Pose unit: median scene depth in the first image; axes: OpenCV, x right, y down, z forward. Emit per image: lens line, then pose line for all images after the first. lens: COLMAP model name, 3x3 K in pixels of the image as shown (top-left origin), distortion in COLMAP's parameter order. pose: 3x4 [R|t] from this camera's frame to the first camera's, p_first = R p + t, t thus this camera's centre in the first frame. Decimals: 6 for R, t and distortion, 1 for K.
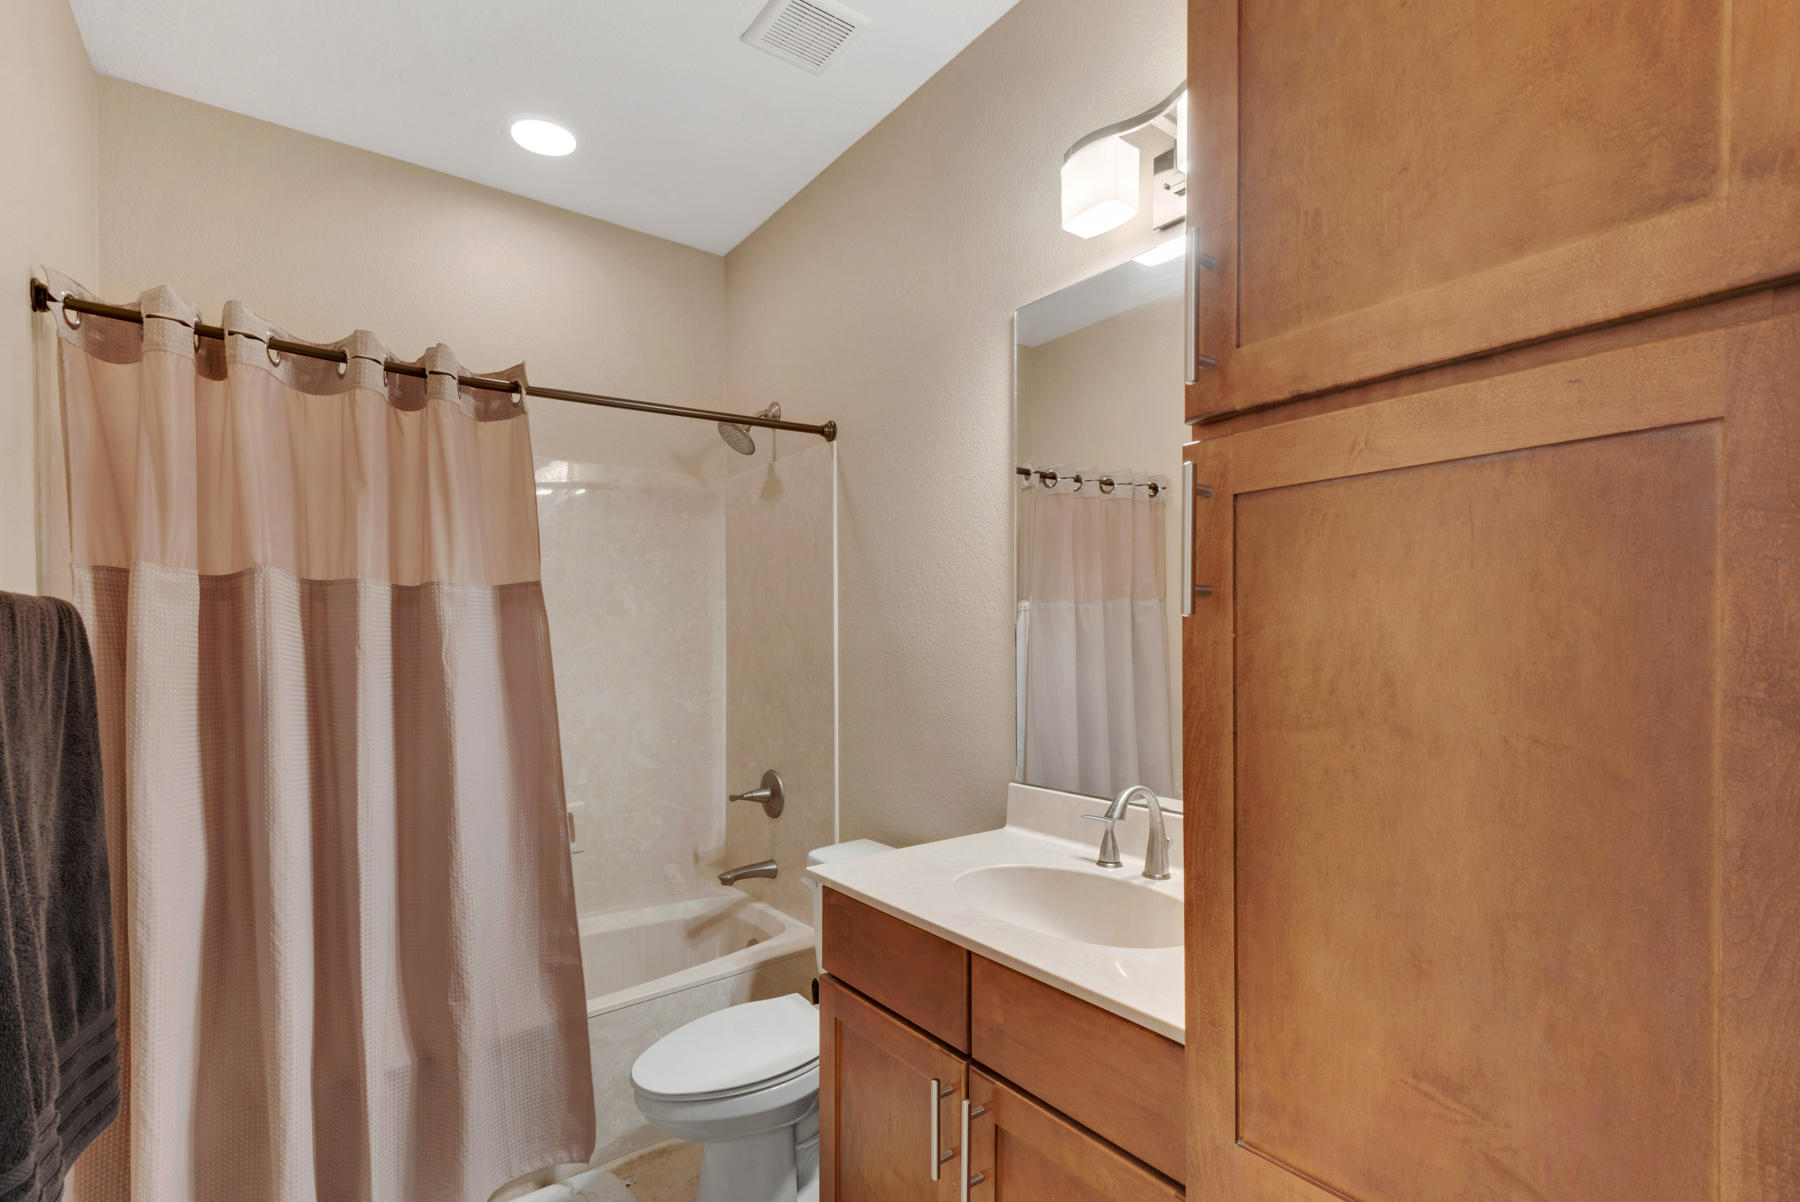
lens RADIAL K [[834.6, 0, 909.7], [0, 834.6, 620.6], [0, 0, 1]] dist [0.029377, -0.005329]
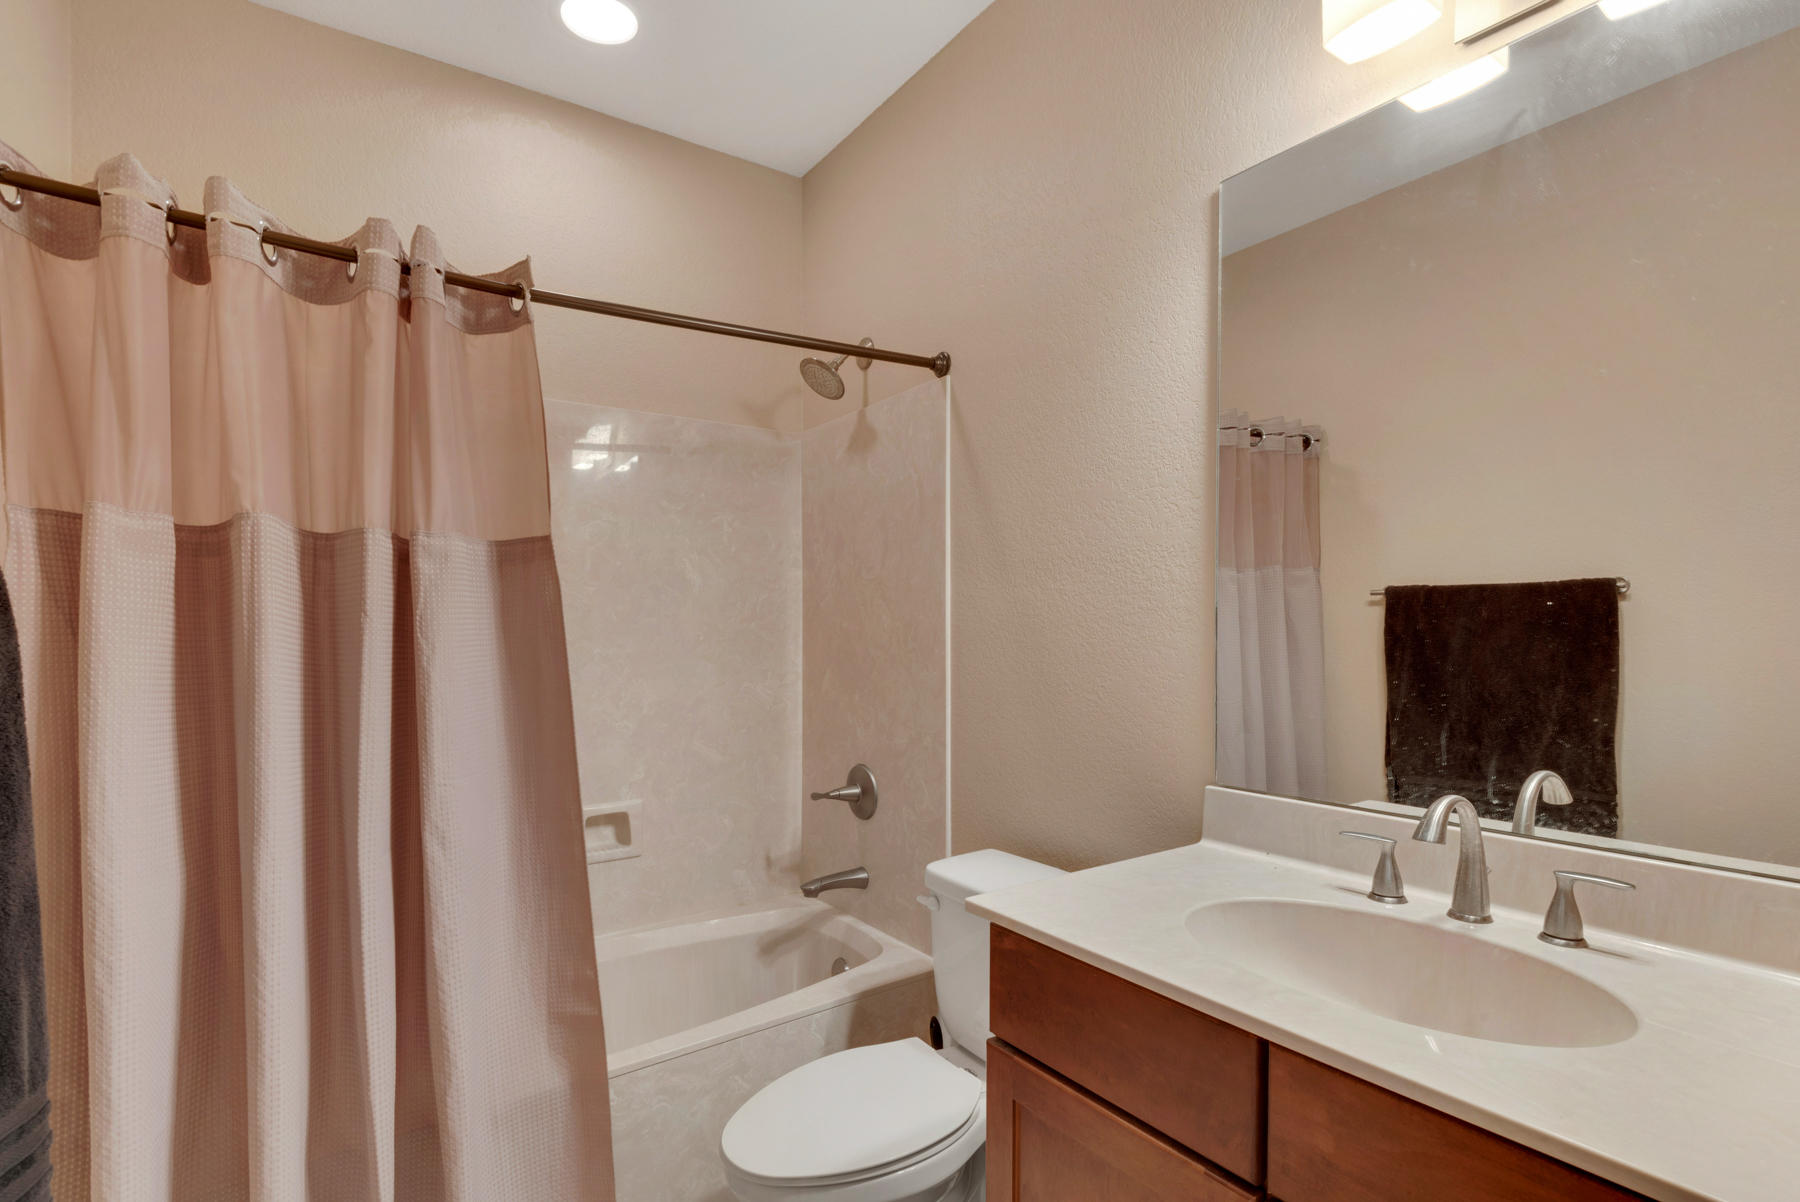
lens RADIAL K [[731.3, 0, 902.4], [0, 731.3, 630.2], [0, 0, 1]] dist [0.008644, -0.000415]
pose [[0.999639, 0.003629, 0.026634, -0.164901], [-0.003916, 0.999935, 0.010722, 0.036009], [-0.026593, -0.010823, 0.999588, 0.278884]]
